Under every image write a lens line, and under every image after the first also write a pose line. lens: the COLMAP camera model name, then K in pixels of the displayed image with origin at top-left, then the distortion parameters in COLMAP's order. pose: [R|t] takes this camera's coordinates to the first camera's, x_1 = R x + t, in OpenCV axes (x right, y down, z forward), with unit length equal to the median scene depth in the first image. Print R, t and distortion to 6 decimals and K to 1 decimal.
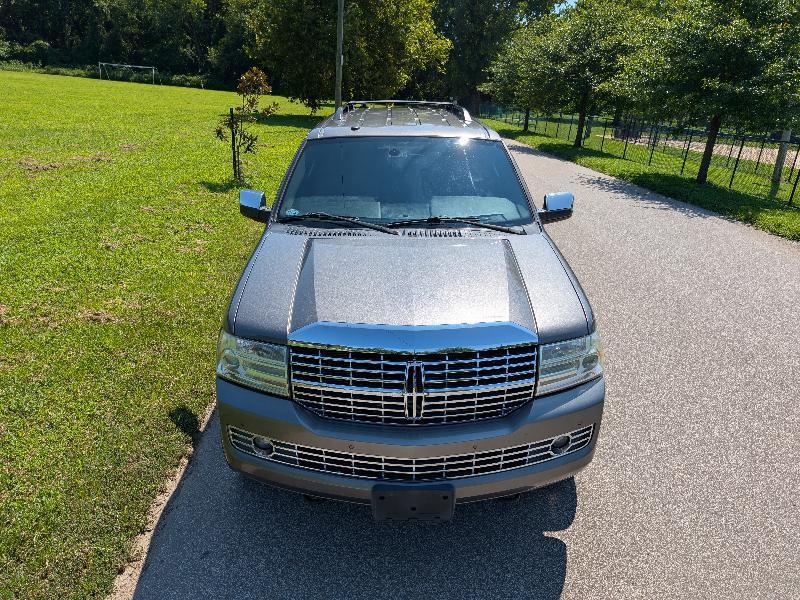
lens RADIAL K [[573.6, 0, 400.0], [0, 573.6, 300.0], [0, 0, 1]] dist [0.044162, -0.058668]
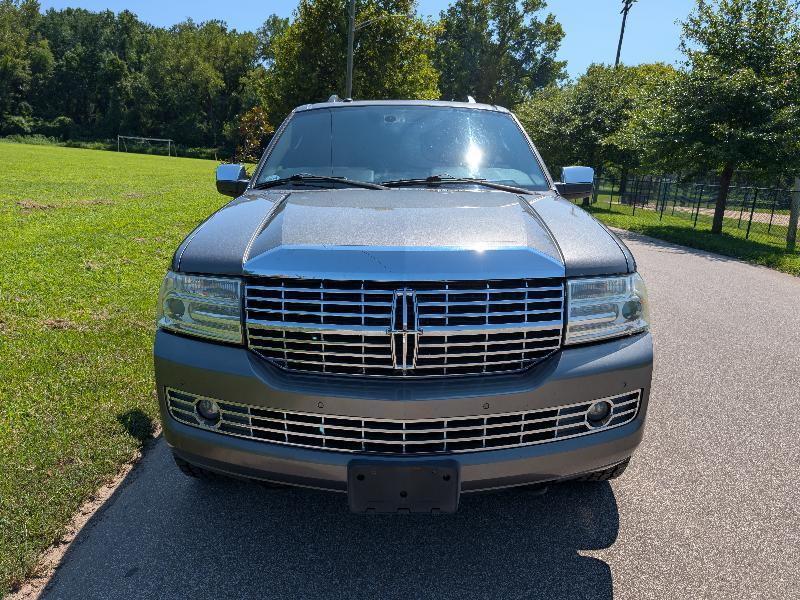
lens RADIAL K [[572.5, 0, 400.0], [0, 572.5, 300.0], [0, 0, 1]] dist [-0.000181, -0.001221]
pose [[0.999835, 0.001139, -0.018111, 0.030306], [-0.003883, 0.988349, -0.152152, 0.218906], [0.017727, 0.152198, 0.988191, 0.230510]]
